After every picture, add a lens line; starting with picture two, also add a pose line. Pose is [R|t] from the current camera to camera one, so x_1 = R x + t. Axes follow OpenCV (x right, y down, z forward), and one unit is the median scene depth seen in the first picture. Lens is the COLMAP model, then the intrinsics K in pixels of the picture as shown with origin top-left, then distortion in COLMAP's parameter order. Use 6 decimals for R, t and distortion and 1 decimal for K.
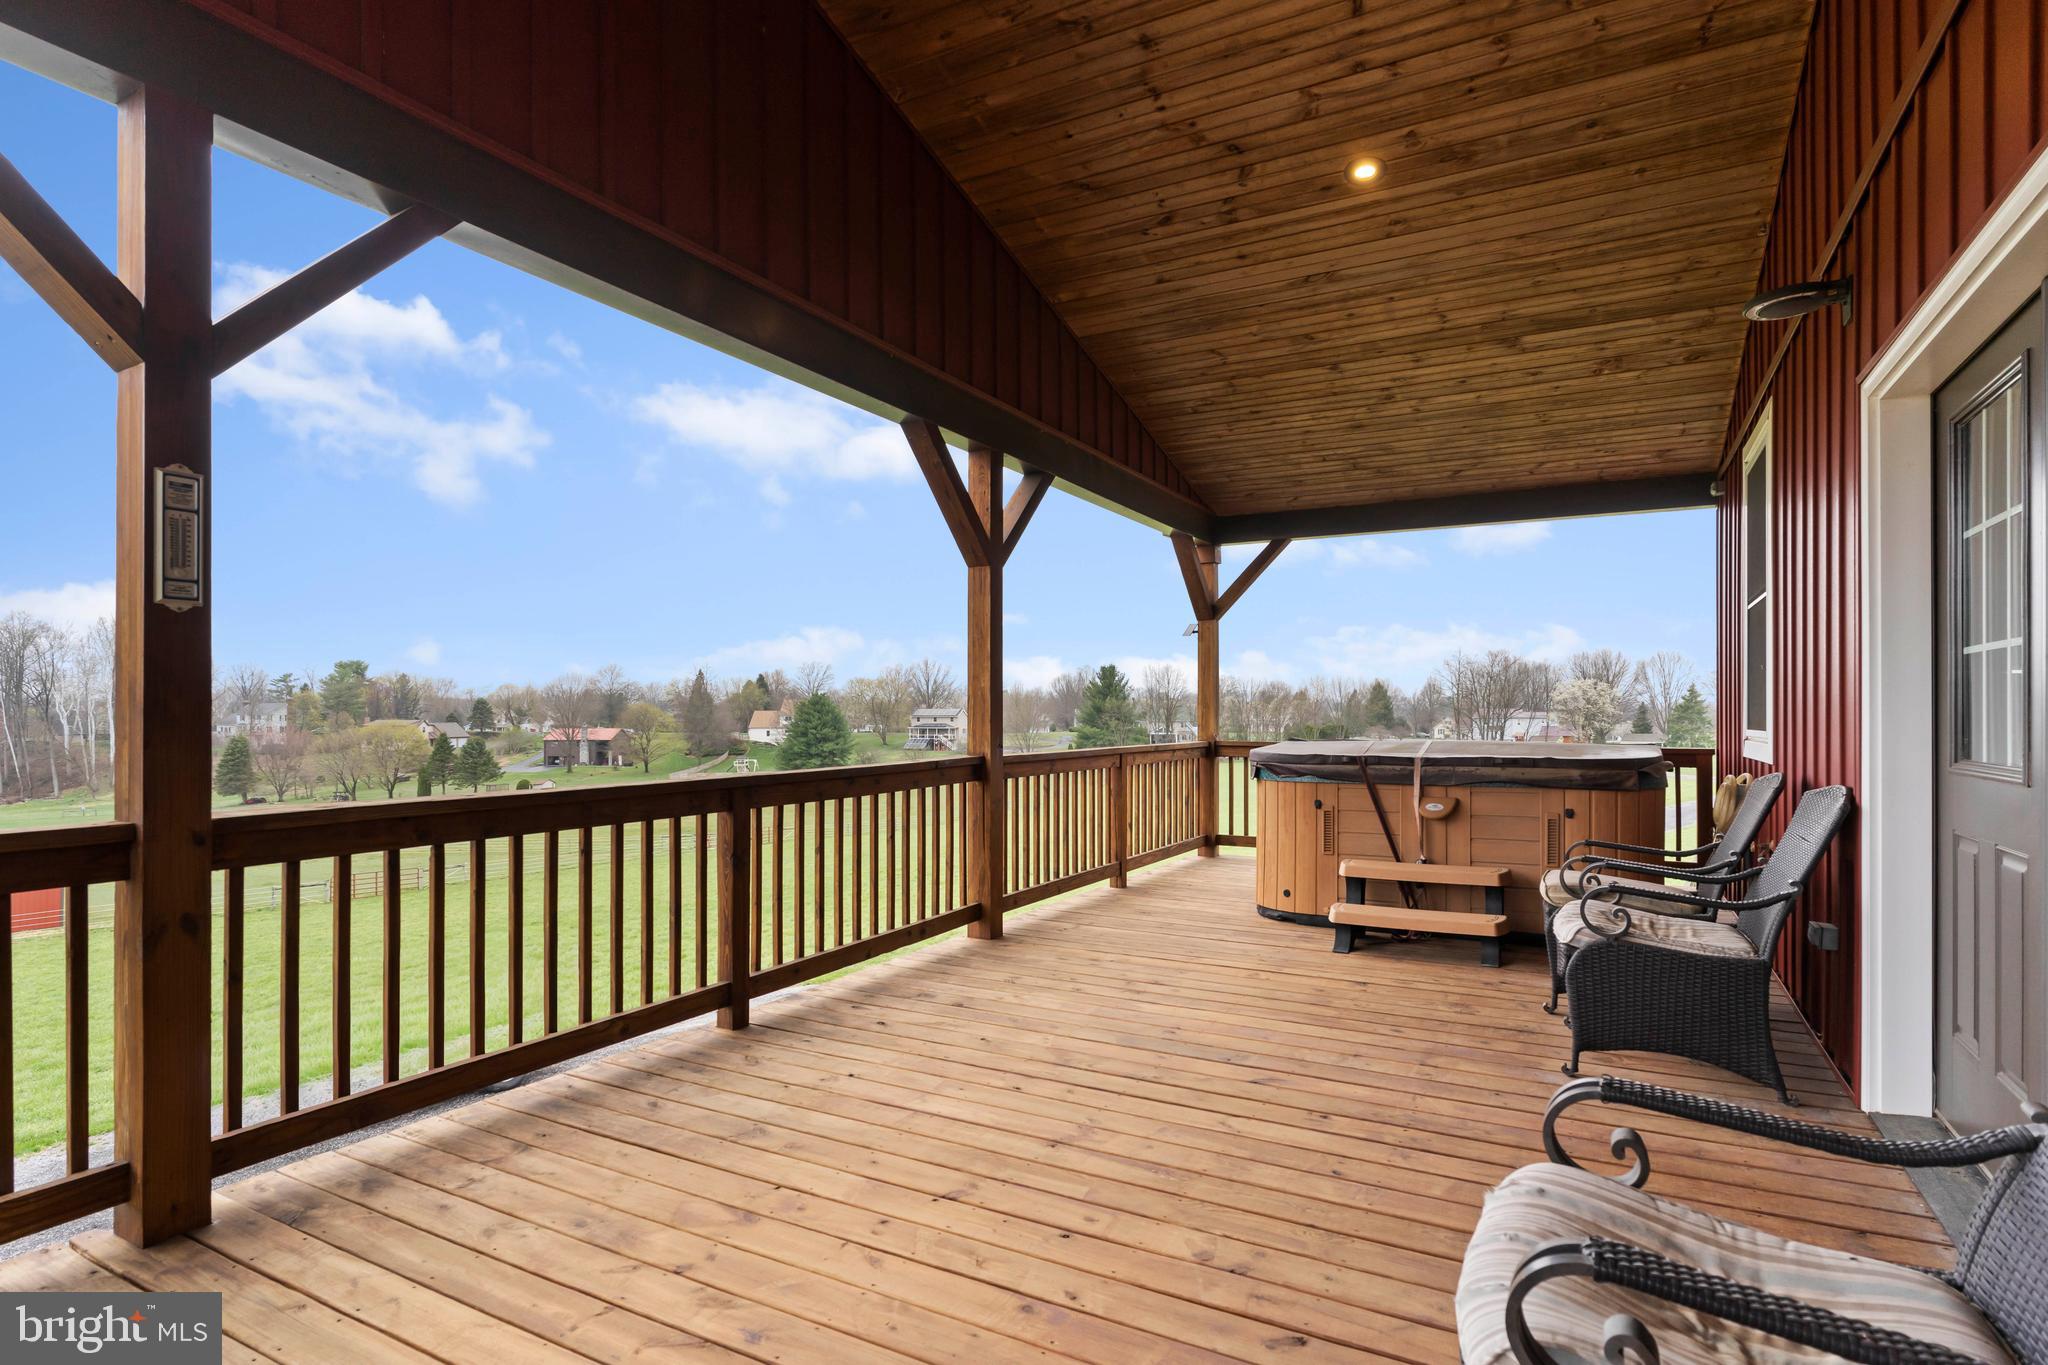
lens RADIAL K [[1053.7, 0, 1017.1], [0, 1053.7, 700.7], [0, 0, 1]] dist [-0.012870, 0.010796]
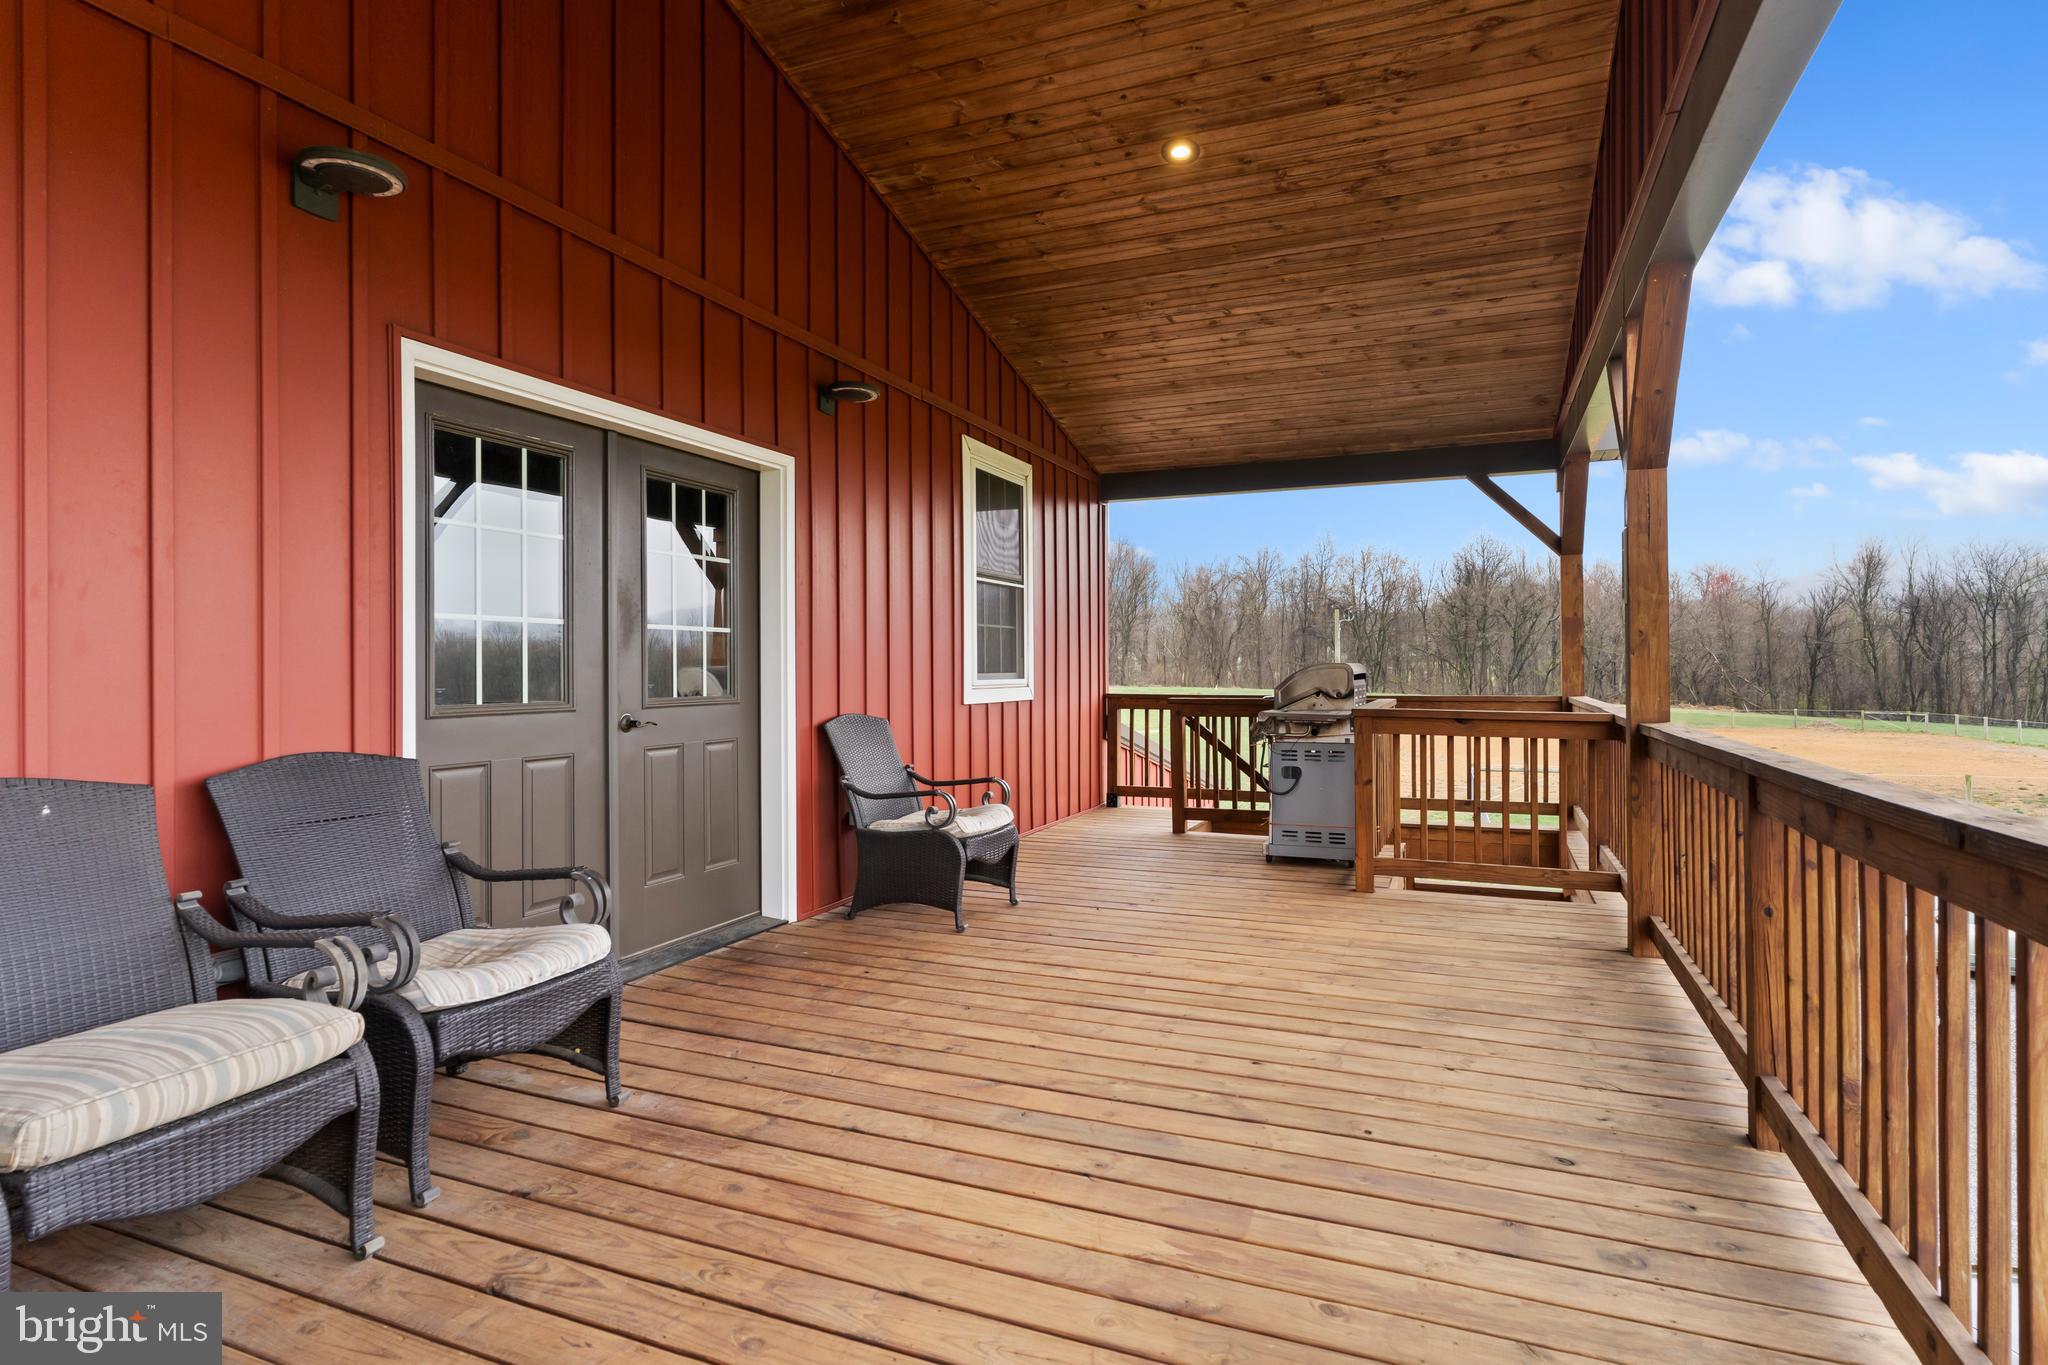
lens RADIAL K [[1071.2, 0, 1021.2], [0, 1071.2, 654.5], [0, 0, 1]] dist [0.001053, 0.002058]
pose [[-0.994349, 0.002687, -0.106130, 0.253190], [0.005618, 0.999611, -0.027328, 0.023879], [0.106015, -0.027770, -0.993977, 1.586212]]
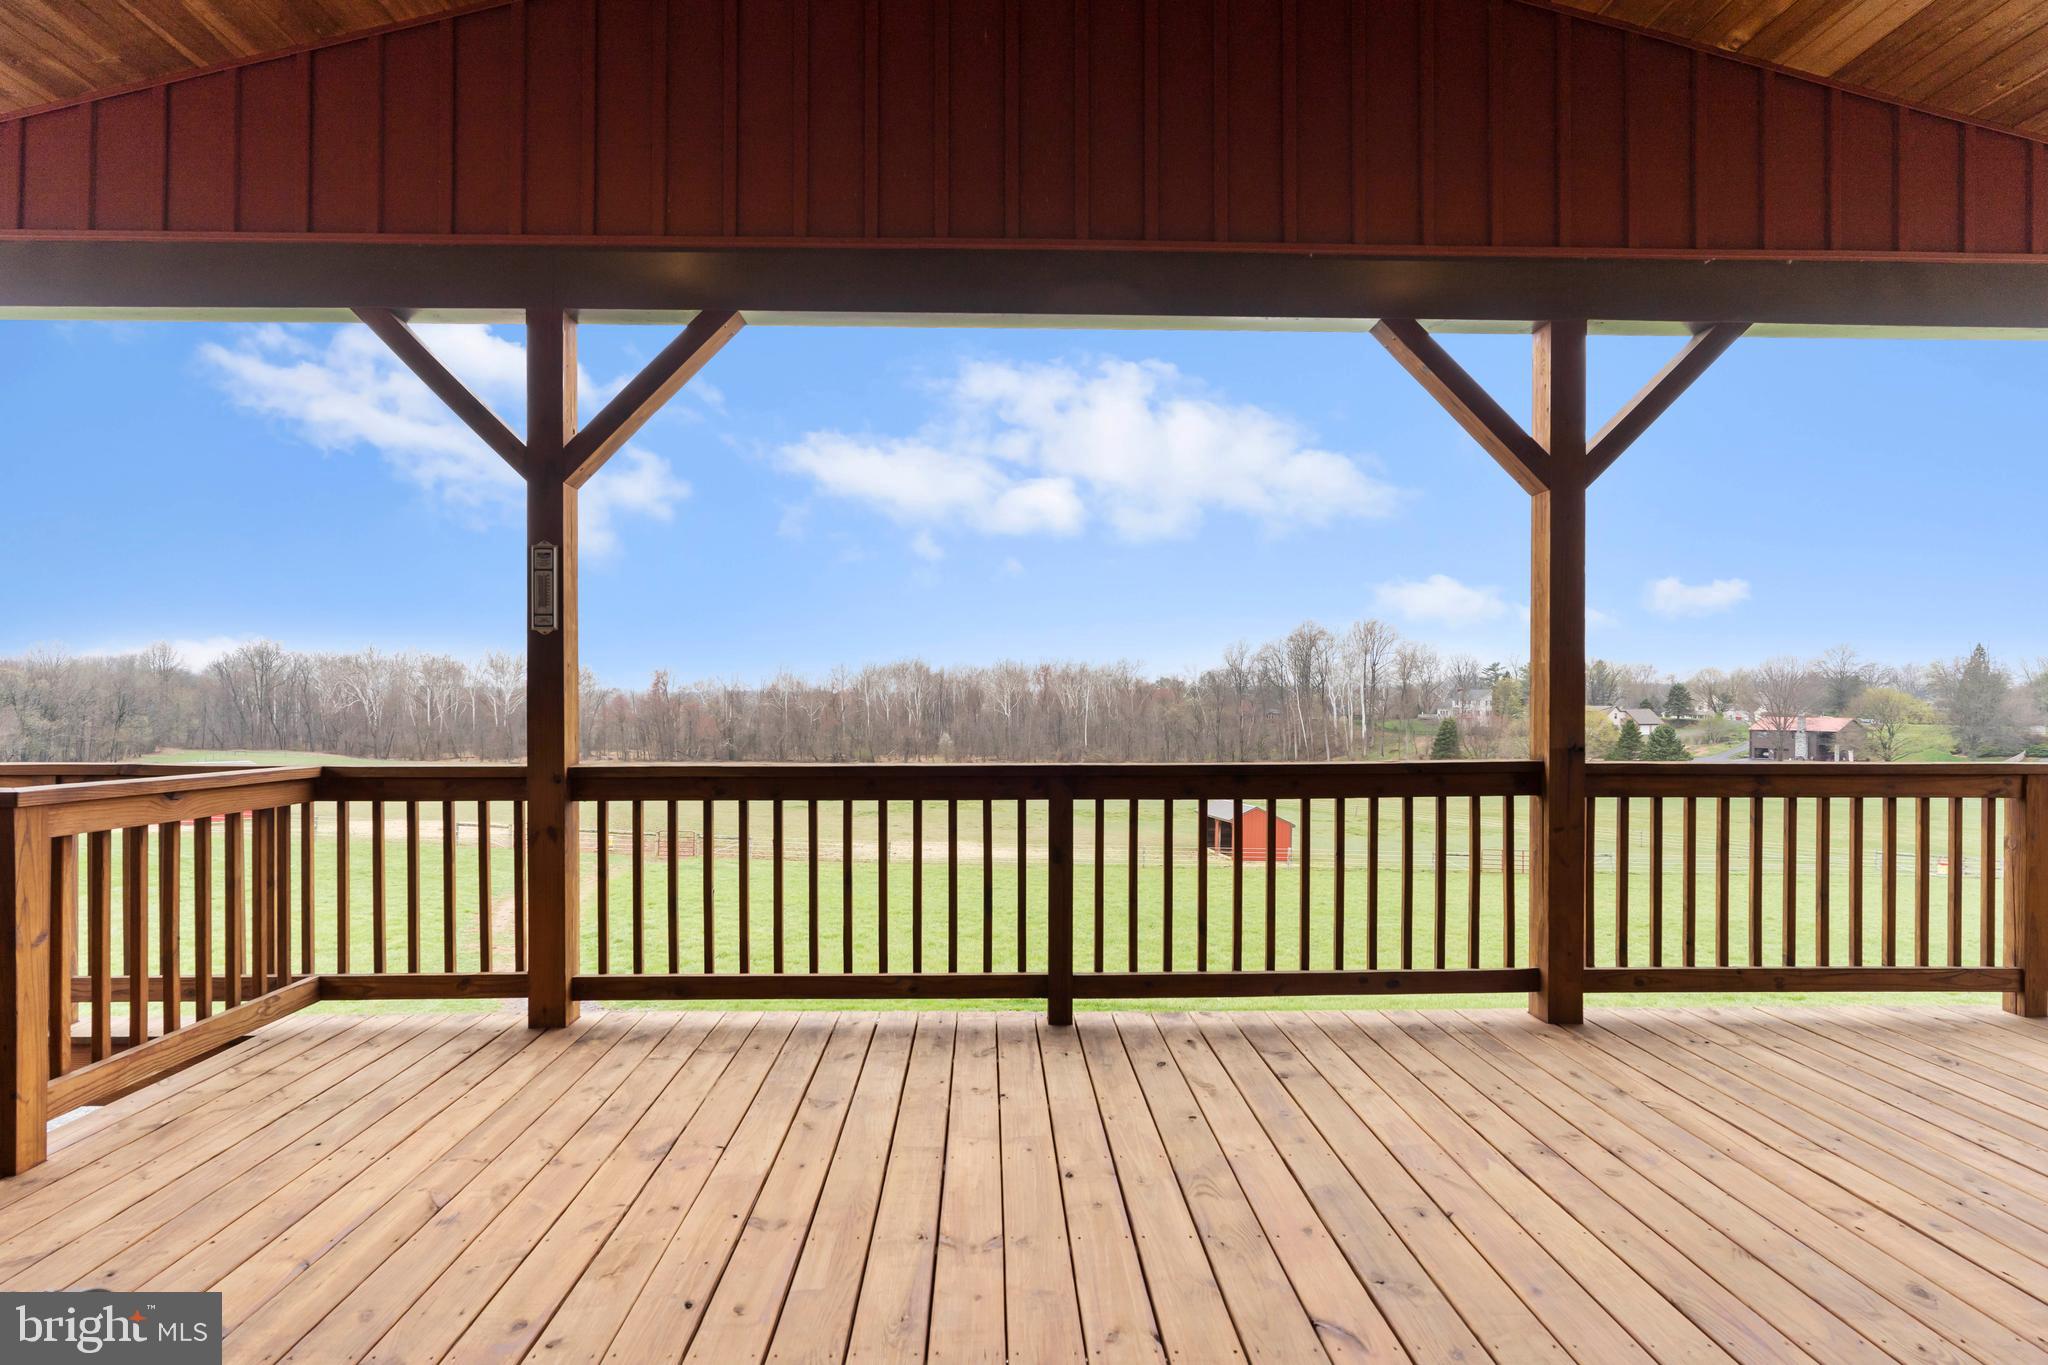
lens RADIAL K [[1061.1, 0, 1024.0], [0, 1061.1, 682.5], [0, 0, 1]] dist [0.001600, 0.000856]
pose [[0.514191, -0.010605, -0.857610, 0.549346], [0.007321, 0.999941, -0.007976, 0.003496], [0.857645, -0.002177, 0.514238, 0.459087]]
